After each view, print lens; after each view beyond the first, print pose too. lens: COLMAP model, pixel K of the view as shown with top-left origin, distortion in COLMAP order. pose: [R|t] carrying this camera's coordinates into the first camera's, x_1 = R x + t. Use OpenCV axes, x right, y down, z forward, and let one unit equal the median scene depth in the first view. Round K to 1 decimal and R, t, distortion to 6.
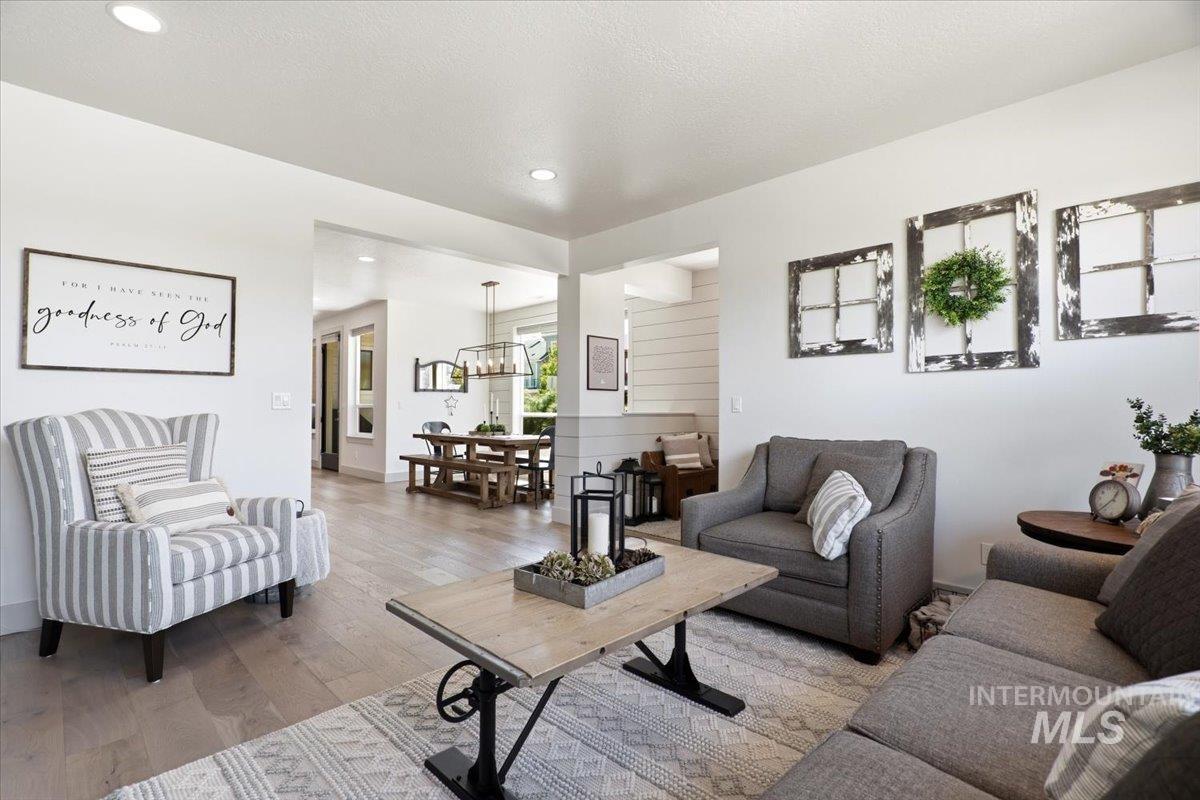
lens RADIAL K [[548.0, 0, 600.0], [0, 548.0, 400.0], [0, 0, 1]] dist [0.002515, 0.000645]
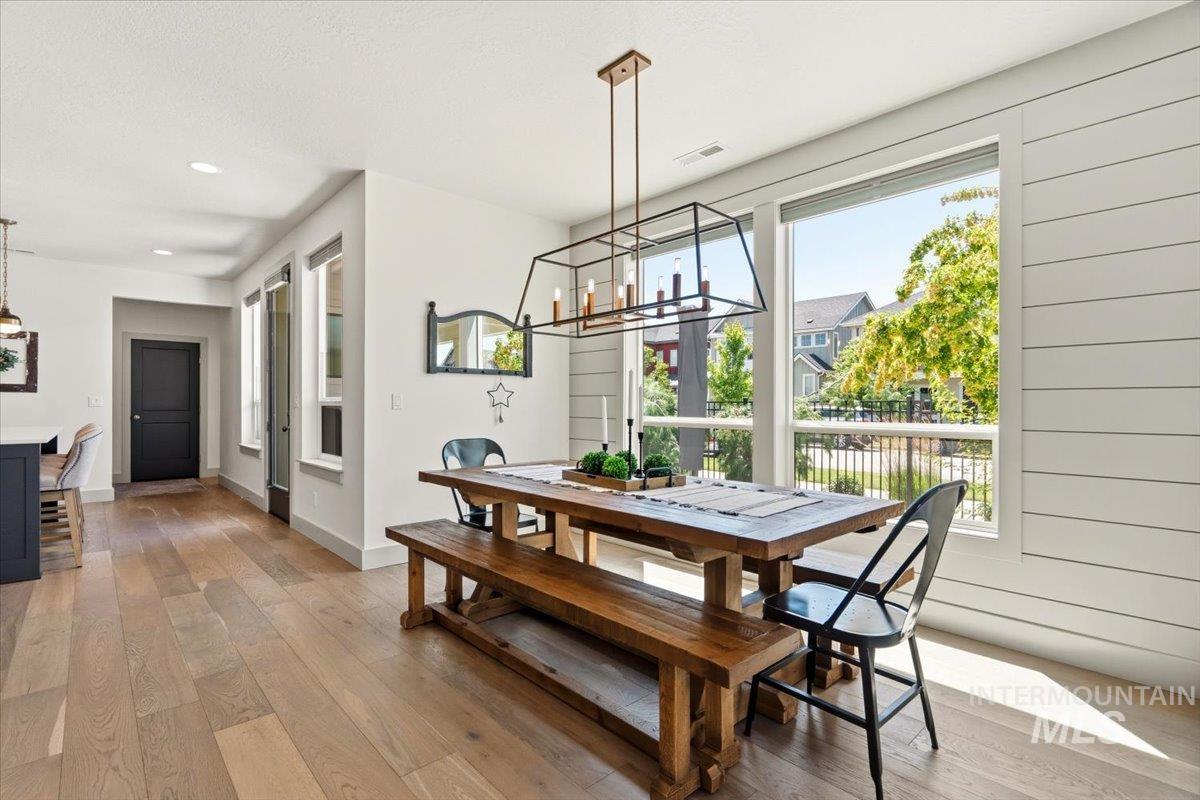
lens RADIAL K [[559.2, 0, 583.0], [0, 559.2, 407.8], [0, 0, 1]] dist [-0.001714, -0.000519]
pose [[0.997472, 0.004029, -0.070940, -0.163125], [-0.002776, 0.999839, 0.017754, 0.006016], [0.071000, -0.017513, 0.997323, 0.509670]]
